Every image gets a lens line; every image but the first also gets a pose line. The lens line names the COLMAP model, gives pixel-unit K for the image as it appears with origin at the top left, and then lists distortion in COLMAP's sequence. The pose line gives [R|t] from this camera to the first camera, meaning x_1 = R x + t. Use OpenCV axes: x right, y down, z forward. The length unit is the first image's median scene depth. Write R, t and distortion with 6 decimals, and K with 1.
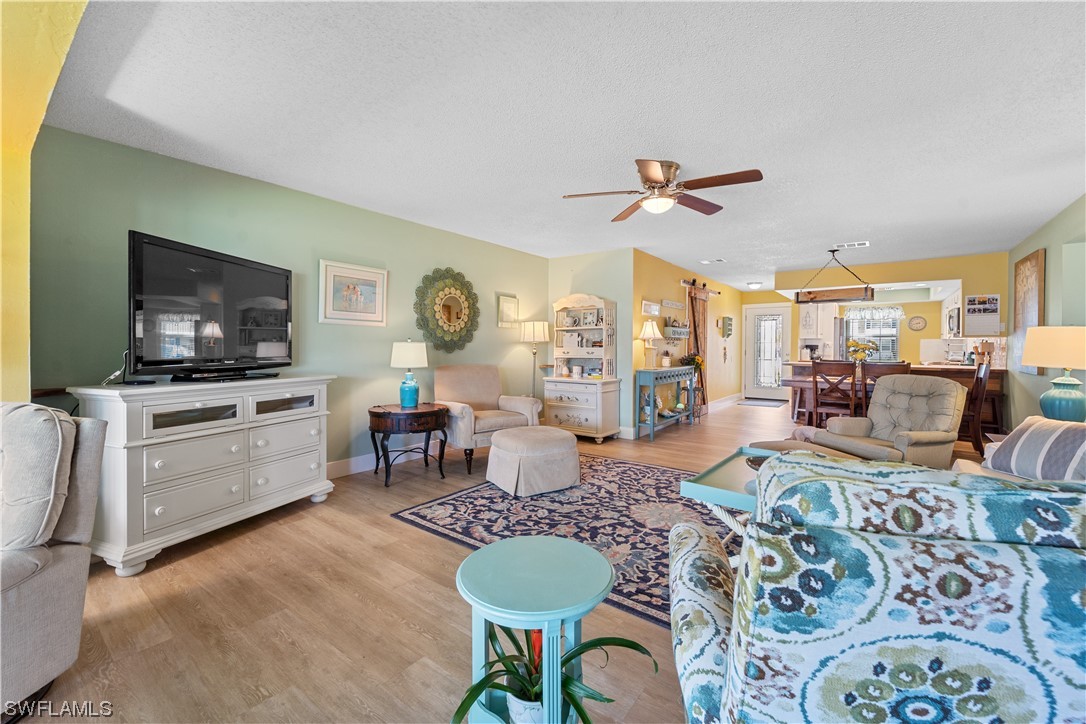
lens RADIAL K [[445.3, 0, 539.6], [0, 445.3, 348.4], [0, 0, 1]] dist [0.001517, 0.000083]
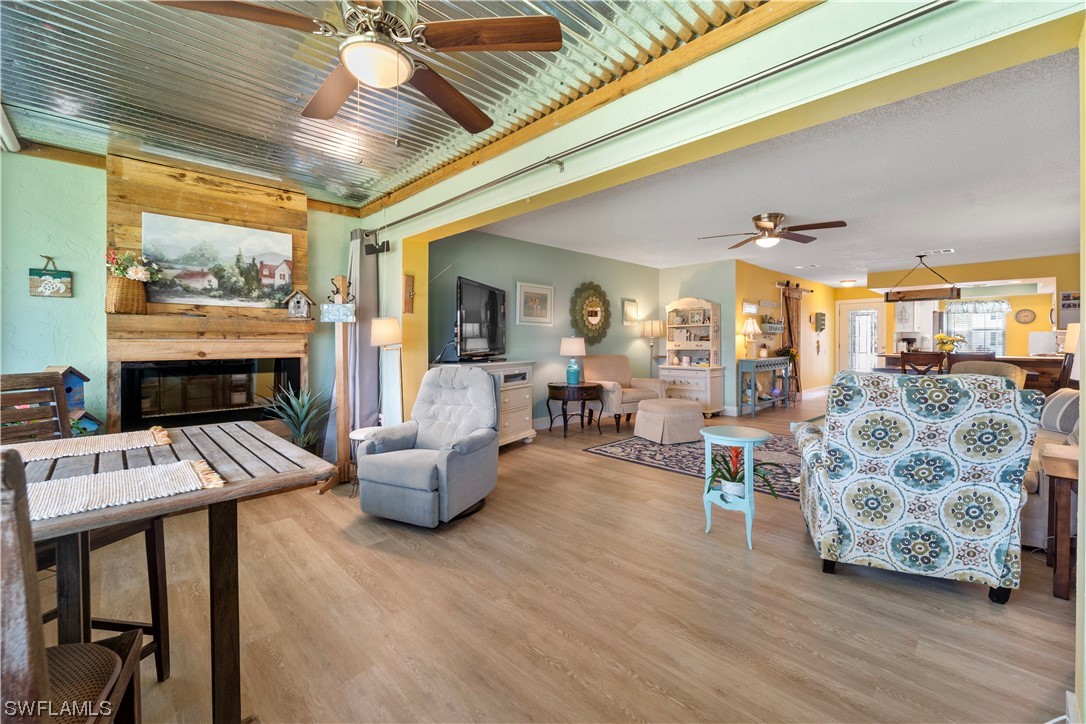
lens RADIAL K [[452.1, 0, 536.7], [0, 452.1, 340.6], [0, 0, 1]] dist [0.013448, -0.000127]
pose [[0.987536, -0.004800, -0.157319, -0.157364], [0.003688, 0.999966, -0.007360, 0.004515], [0.157349, 0.006688, 0.987520, -0.366789]]
